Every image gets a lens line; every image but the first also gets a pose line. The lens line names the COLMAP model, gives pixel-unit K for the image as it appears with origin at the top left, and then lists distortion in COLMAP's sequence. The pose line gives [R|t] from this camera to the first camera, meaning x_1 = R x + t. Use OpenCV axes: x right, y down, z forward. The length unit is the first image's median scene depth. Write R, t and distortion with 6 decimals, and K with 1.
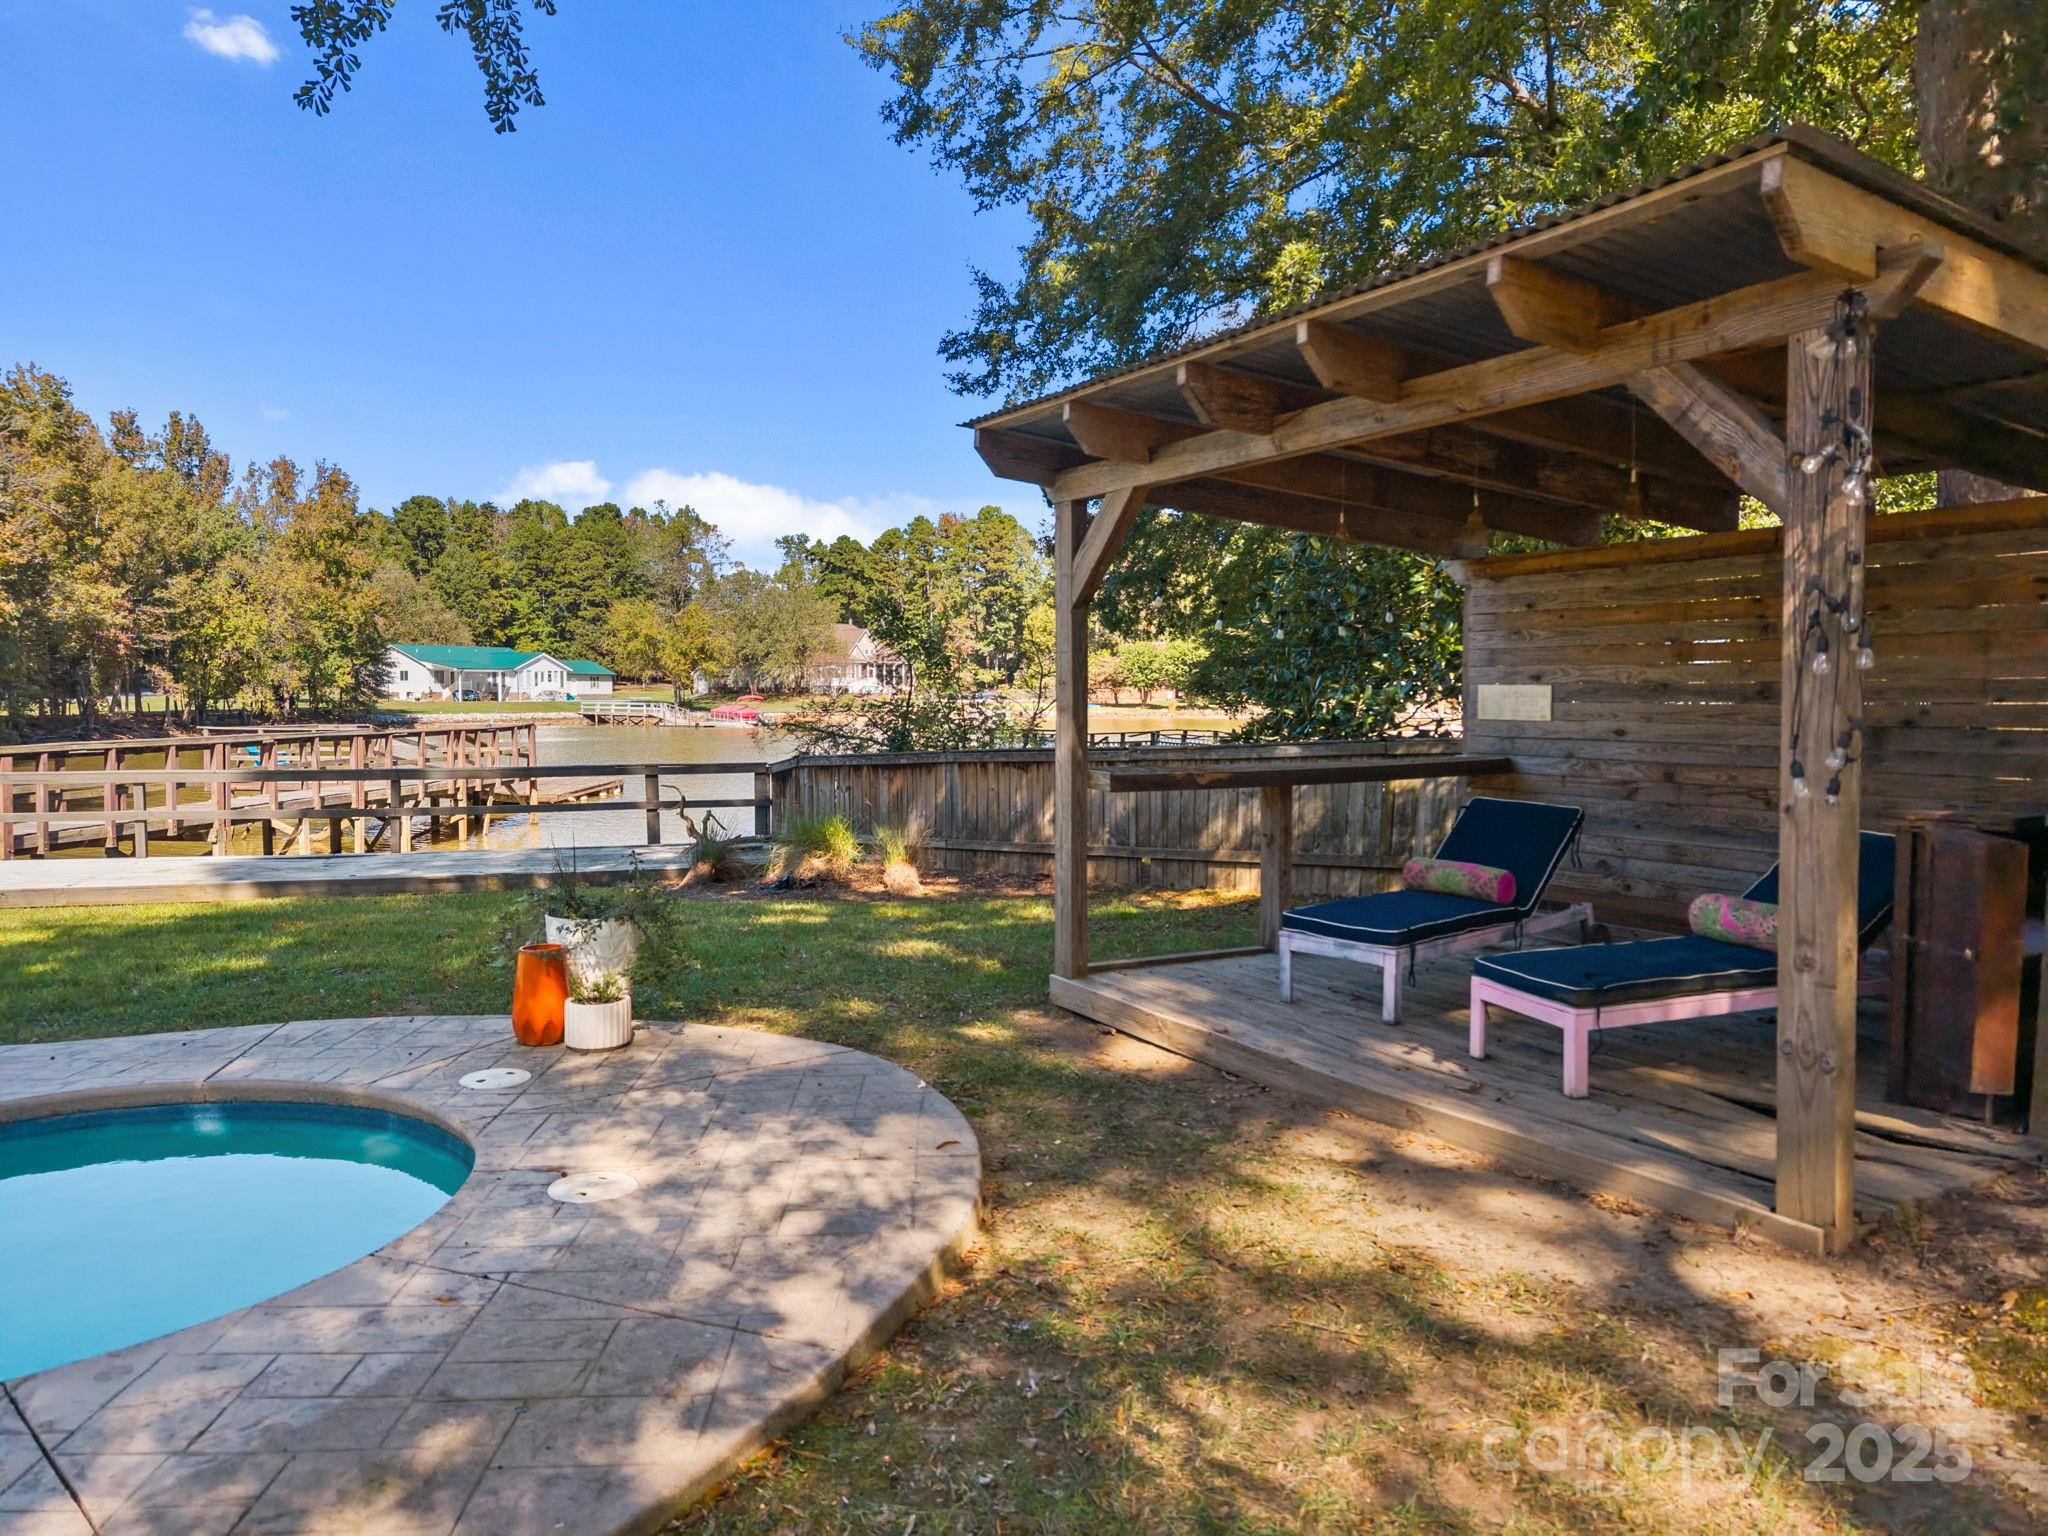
lens RADIAL K [[1318.6, 0, 1081.1], [0, 1318.6, 792.9], [0, 0, 1]] dist [-0.001235, -0.004402]
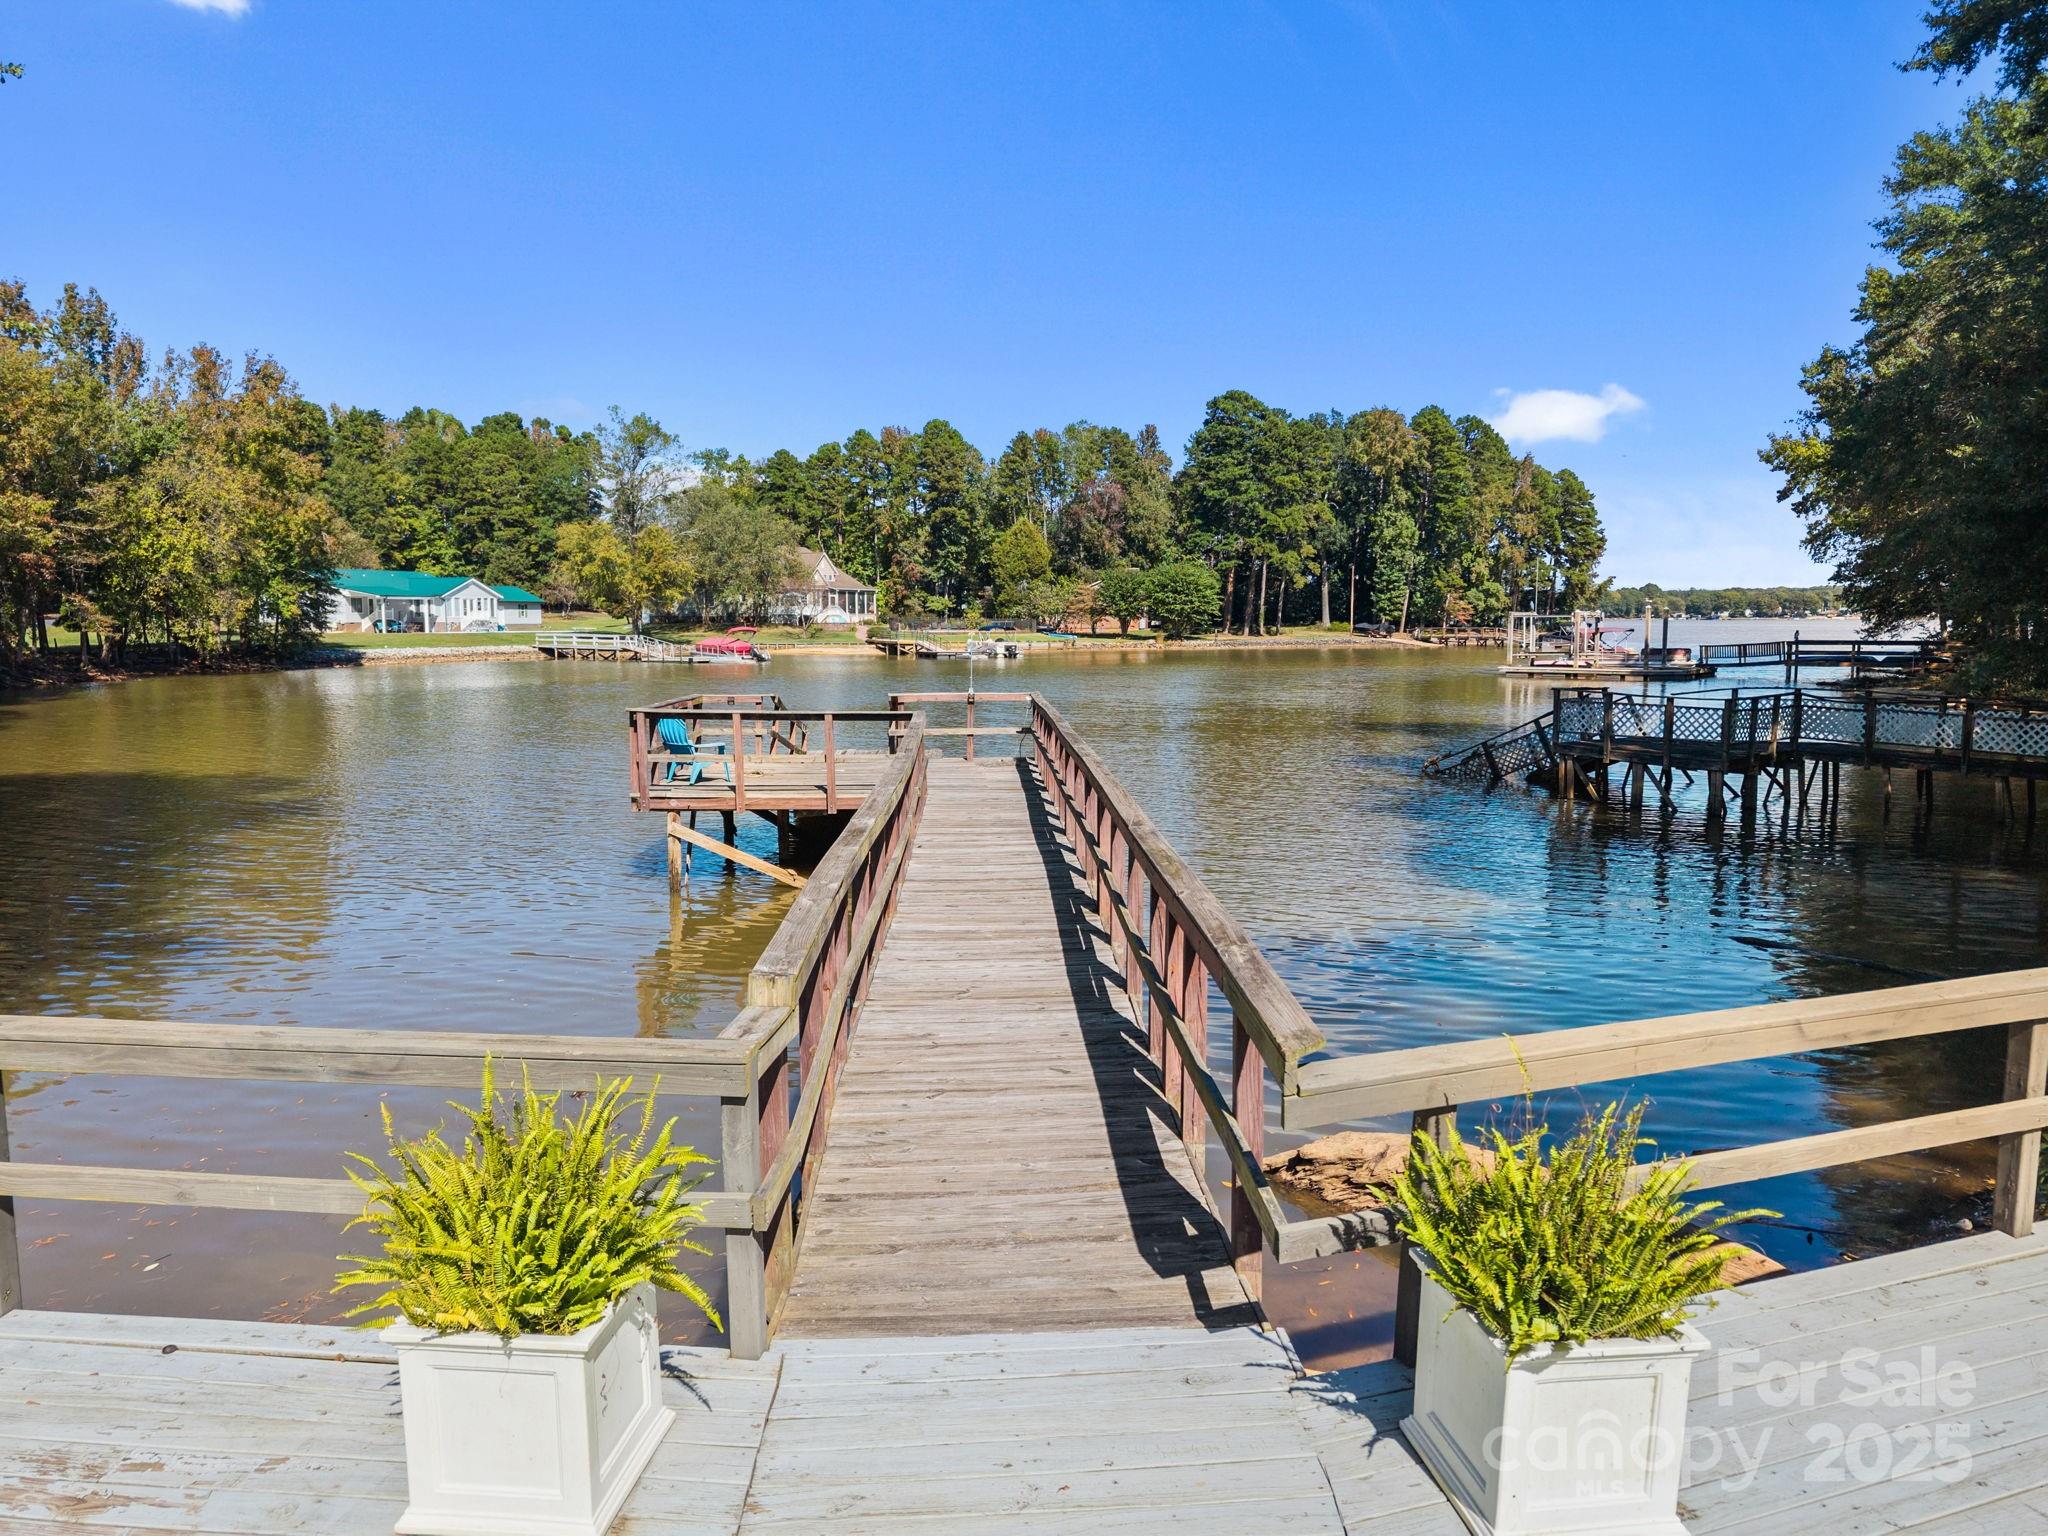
lens RADIAL K [[1331.9, 0, 1051.0], [0, 1331.9, 772.4], [0, 0, 1]] dist [0.006163, 0.006111]
pose [[0.996782, -0.010762, 0.079438, -0.117571], [0.007609, 0.999175, 0.039890, -0.009793], [-0.079802, -0.039157, 0.996041, 0.080958]]
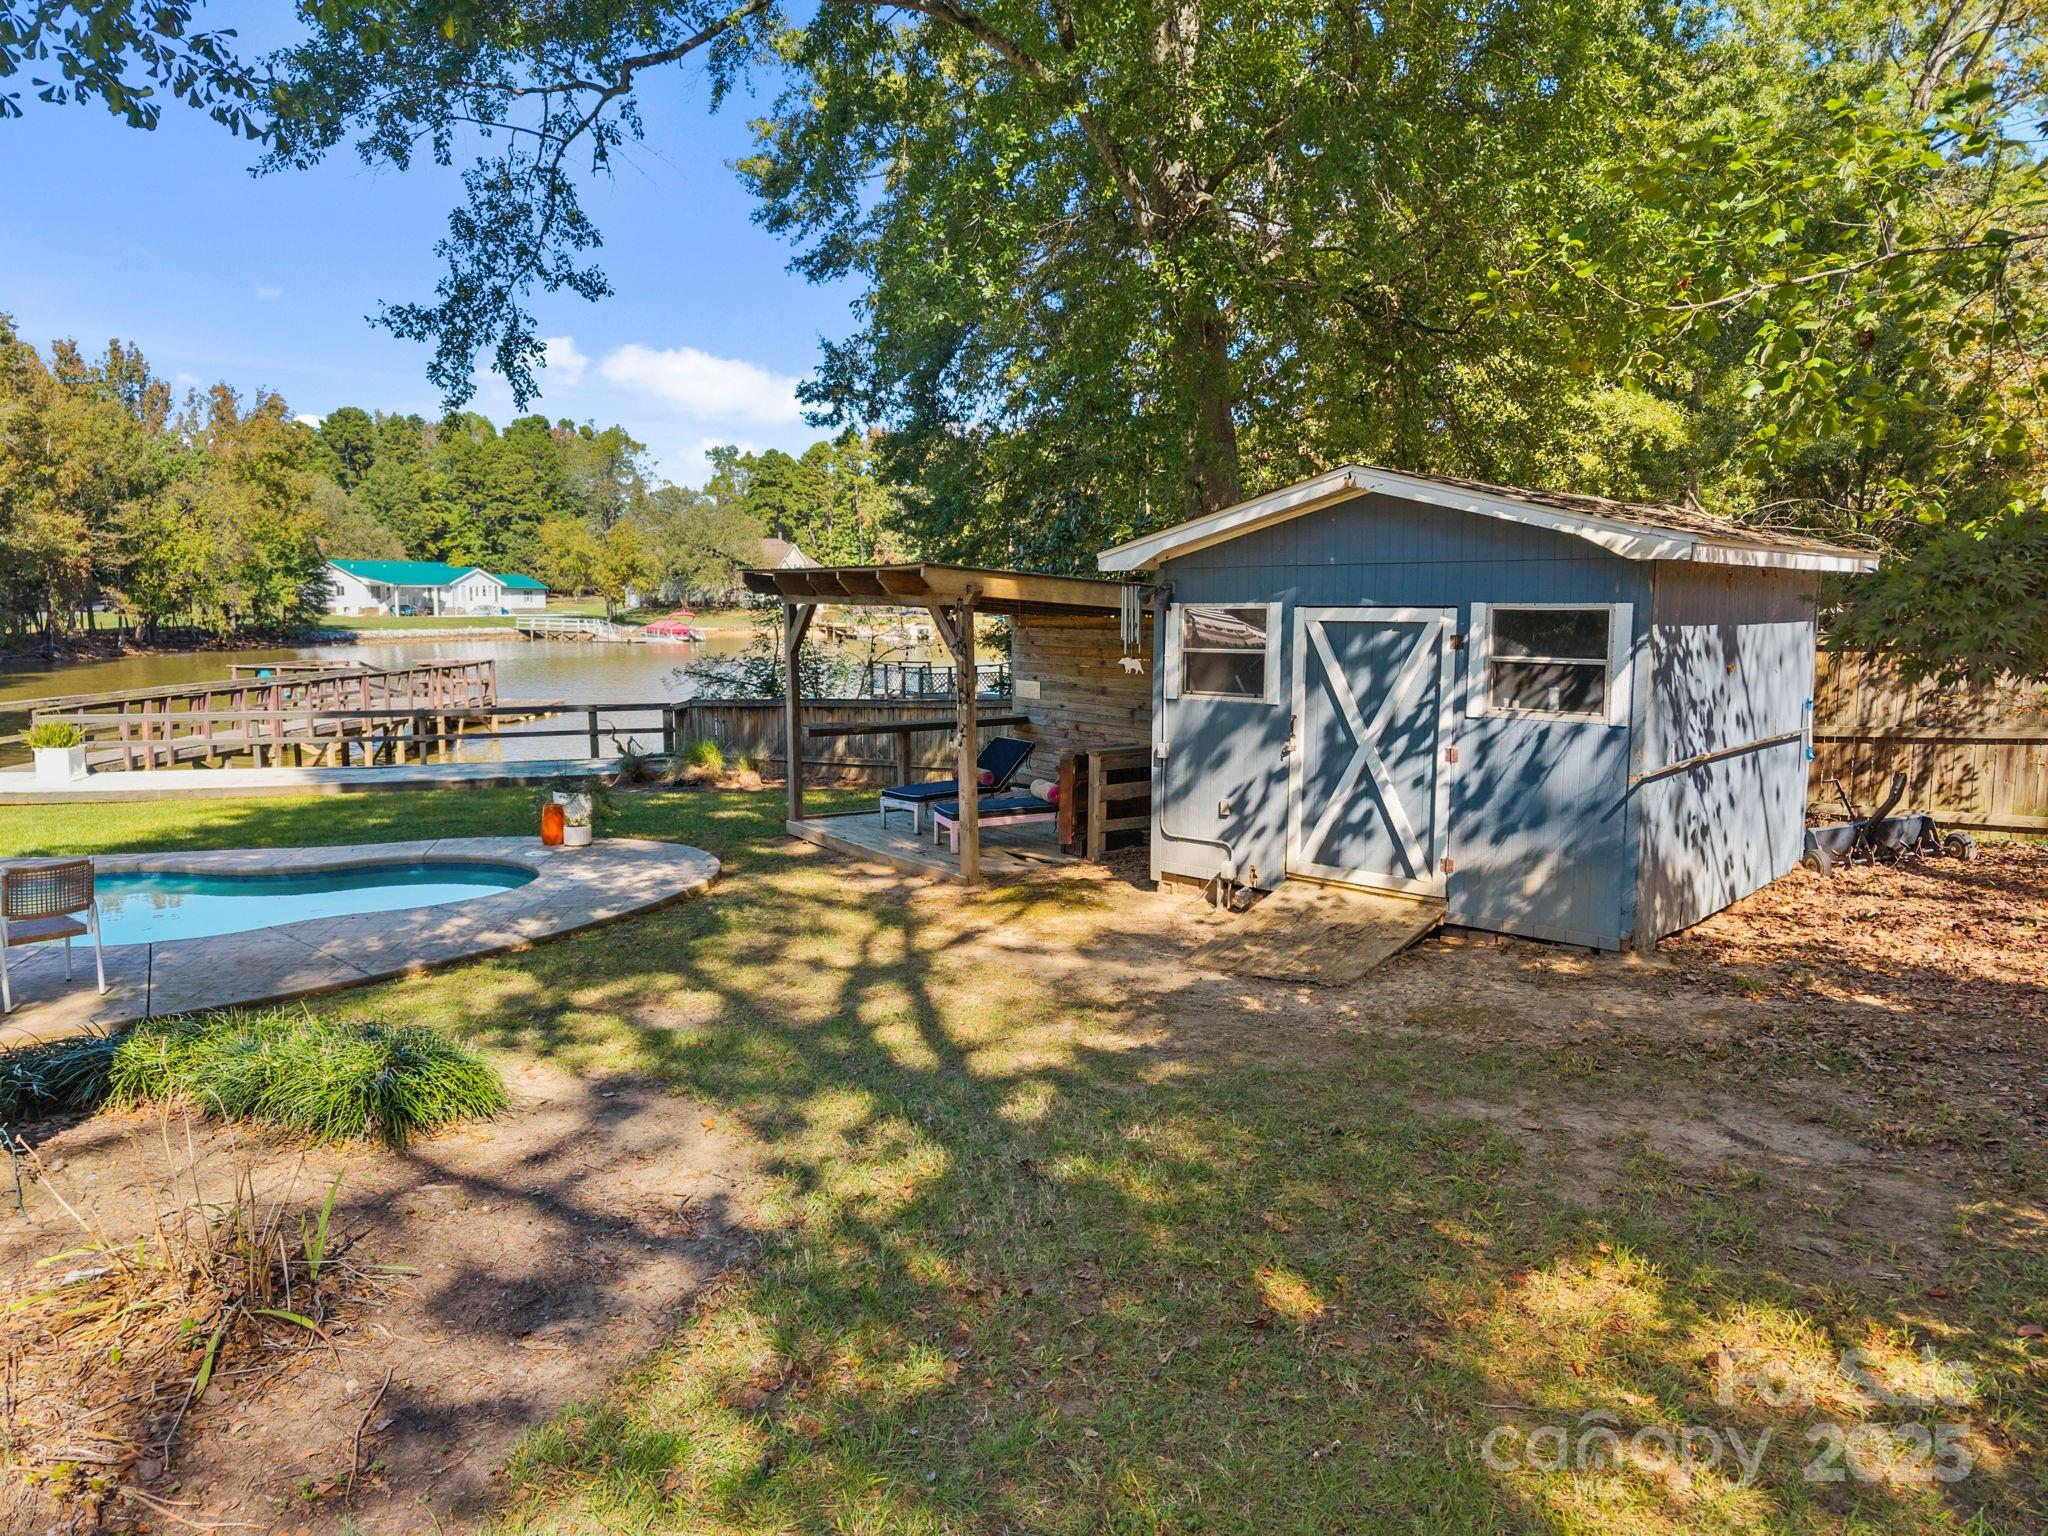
lens RADIAL K [[1331.9, 0, 1051.0], [0, 1331.9, 772.4], [0, 0, 1]] dist [0.006163, 0.006111]
pose [[0.999789, -0.002847, 0.020358, 0.022003], [0.001748, 0.998550, 0.053797, -0.003442], [-0.020482, -0.053750, 0.998344, -0.070523]]
